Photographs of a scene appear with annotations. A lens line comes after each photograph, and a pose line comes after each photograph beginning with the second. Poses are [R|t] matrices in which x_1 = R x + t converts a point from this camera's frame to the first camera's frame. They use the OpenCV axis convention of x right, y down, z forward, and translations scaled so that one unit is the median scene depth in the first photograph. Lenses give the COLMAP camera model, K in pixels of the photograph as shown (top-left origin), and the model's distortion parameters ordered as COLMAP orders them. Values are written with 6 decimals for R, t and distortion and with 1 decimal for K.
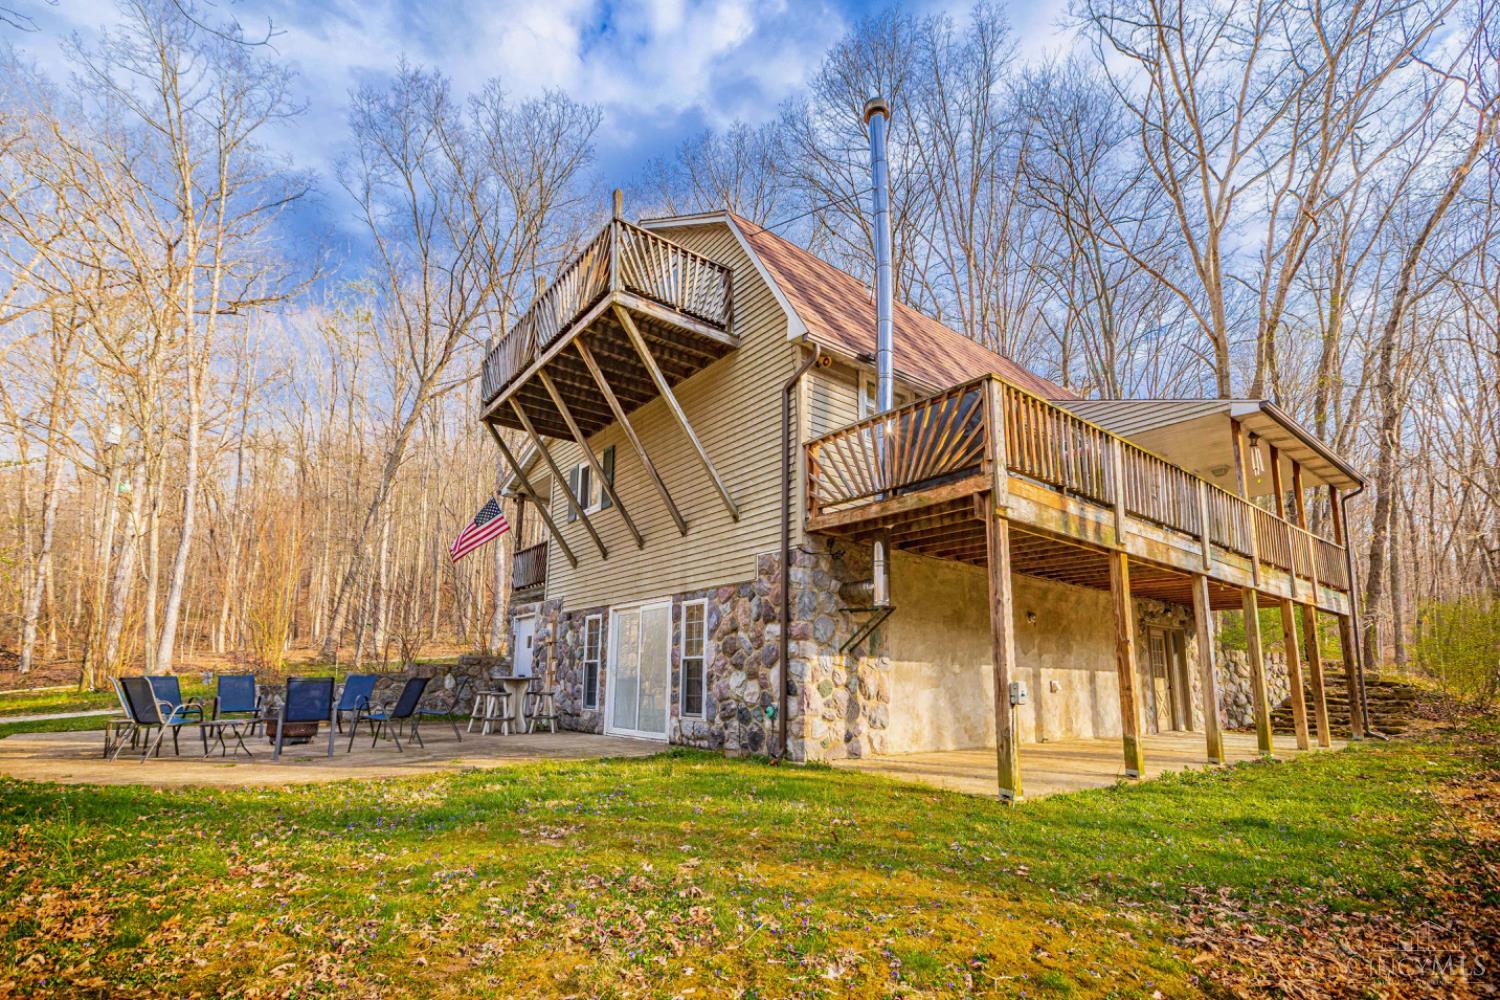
lens RADIAL K [[679.0, 0, 704.0], [0, 679.0, 557.9], [0, 0, 1]] dist [0.008951, -0.000626]
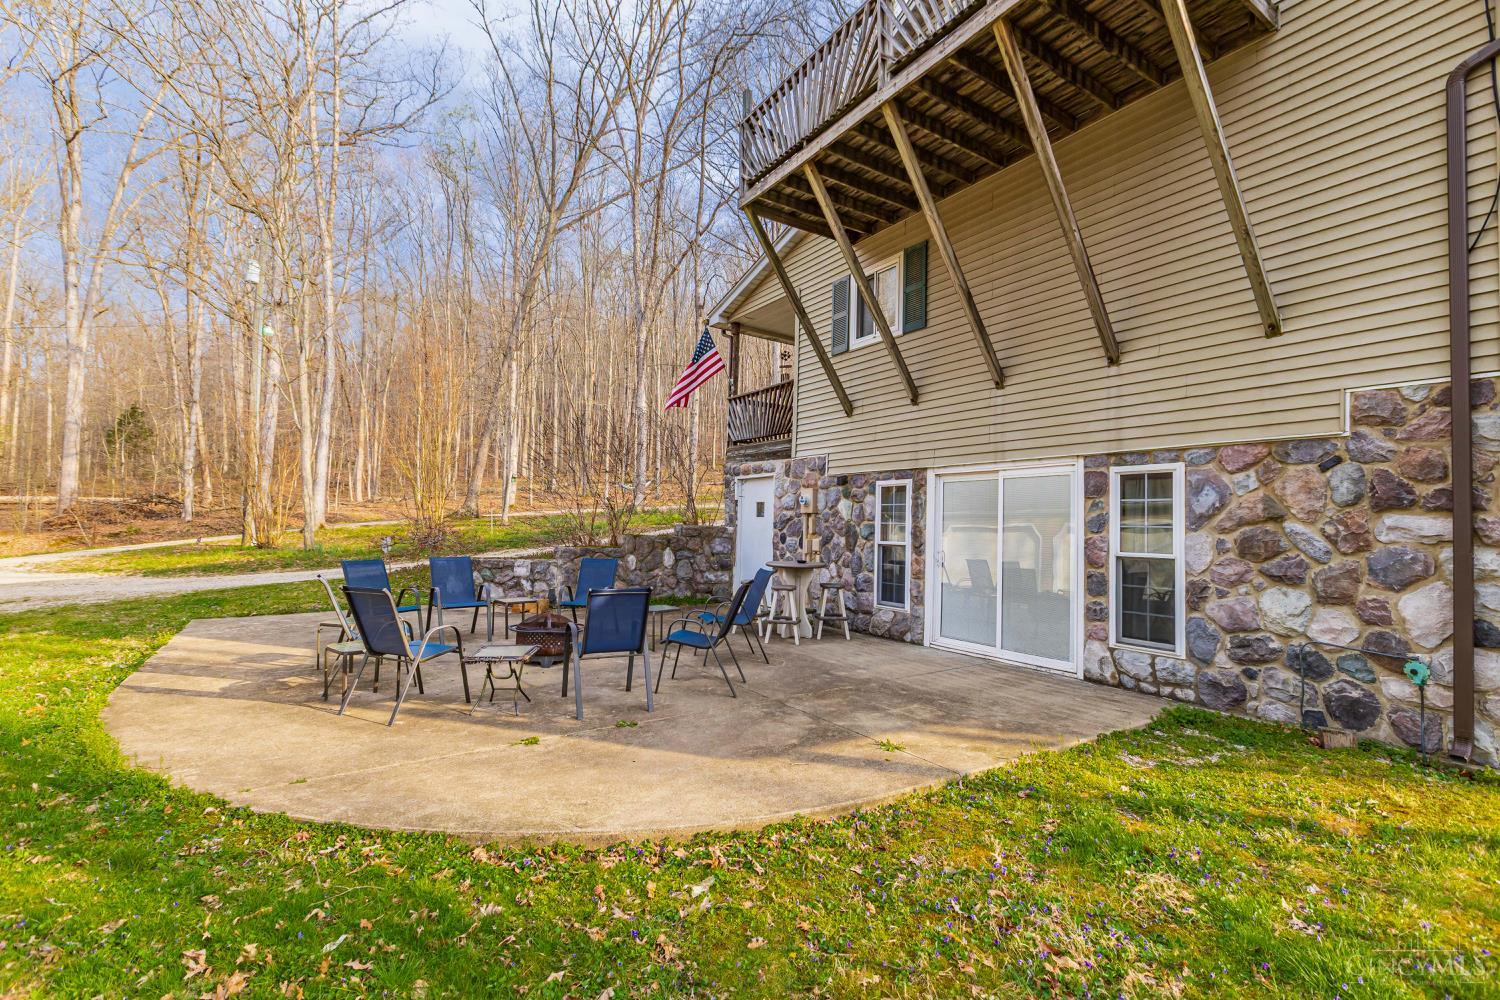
lens RADIAL K [[679.0, 0, 721.4], [0, 679.0, 485.6], [0, 0, 1]] dist [0.008951, -0.000626]
pose [[0.994005, 0.010418, -0.108841, -0.286257], [0.002041, 0.993509, 0.113736, 0.006386], [0.109319, -0.113276, 0.987531, 0.275691]]
